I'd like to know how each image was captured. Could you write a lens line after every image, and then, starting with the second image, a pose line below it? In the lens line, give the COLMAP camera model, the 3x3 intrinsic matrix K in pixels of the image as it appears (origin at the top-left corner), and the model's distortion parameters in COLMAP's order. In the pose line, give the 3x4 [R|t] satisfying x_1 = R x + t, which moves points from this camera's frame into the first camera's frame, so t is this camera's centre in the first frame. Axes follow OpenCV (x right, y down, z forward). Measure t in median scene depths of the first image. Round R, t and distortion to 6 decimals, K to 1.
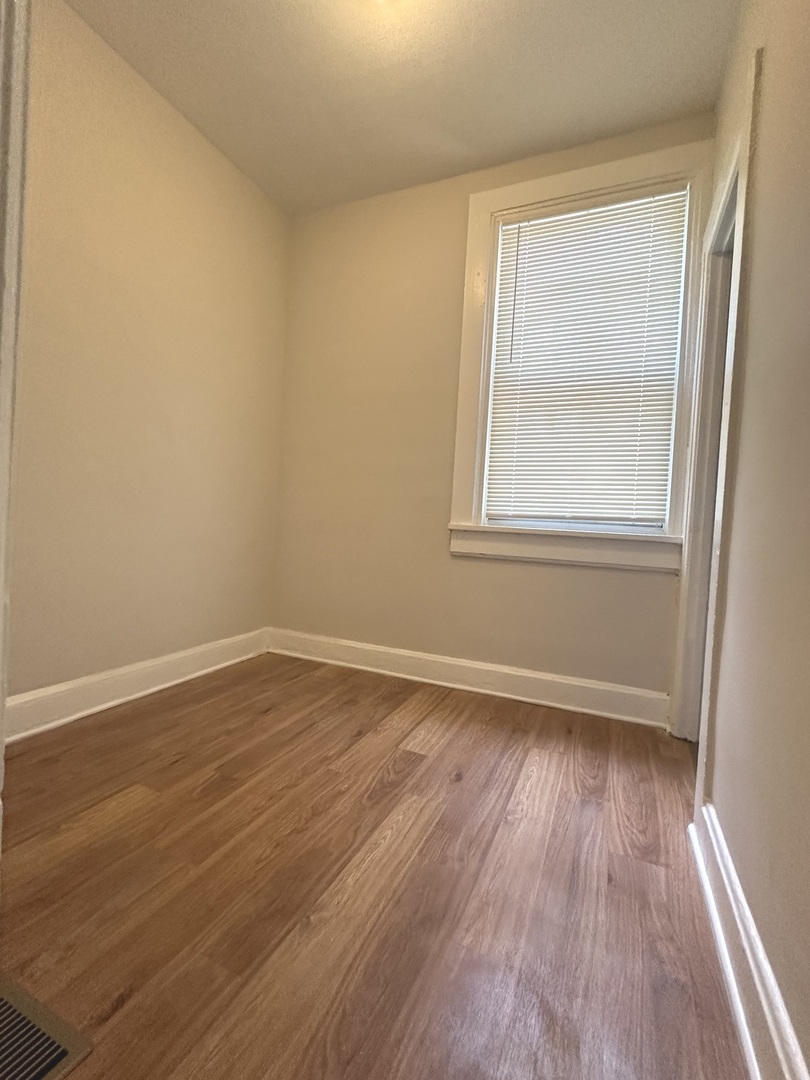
lens RADIAL K [[475.1, 0, 403.8], [0, 475.1, 539.2], [0, 0, 1]] dist [-0.003341, 0.000438]
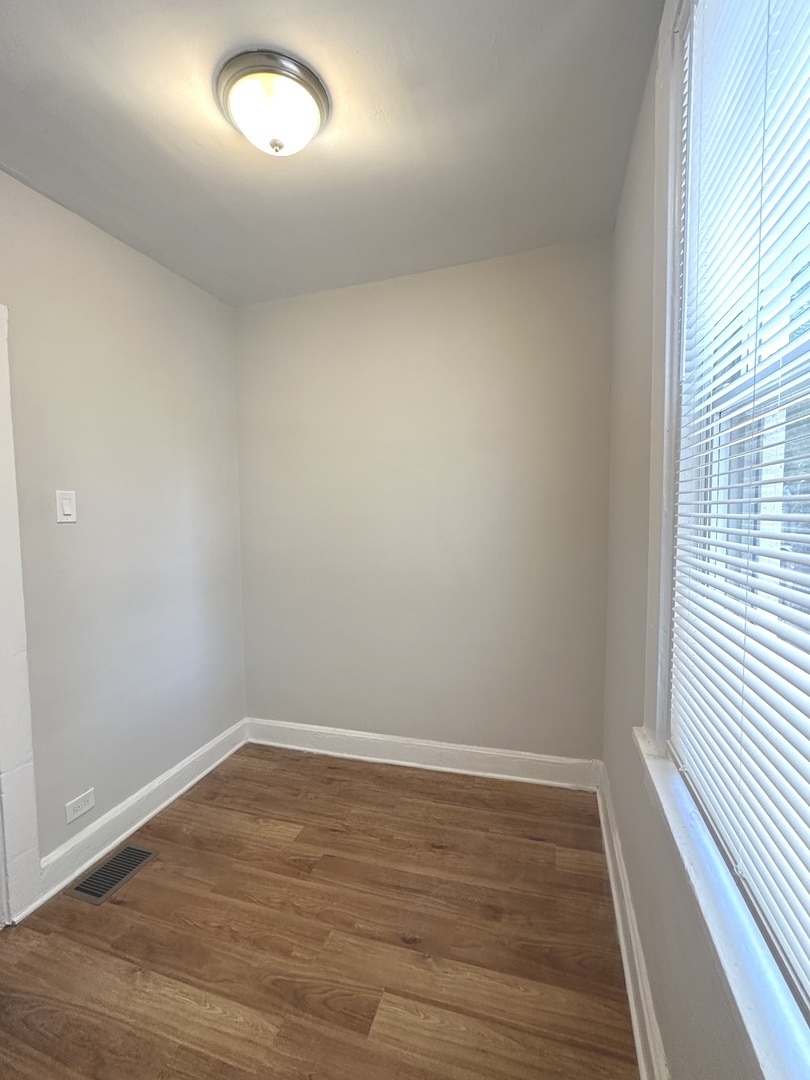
lens RADIAL K [[475.1, 0, 402.0], [0, 475.1, 536.8], [0, 0, 1]] dist [-0.003341, 0.000438]
pose [[0.096602, -0.000673, -0.995323, 0.765466], [0.004176, 0.999991, -0.000271, -0.312317], [0.995314, -0.004130, 0.096604, 0.952116]]
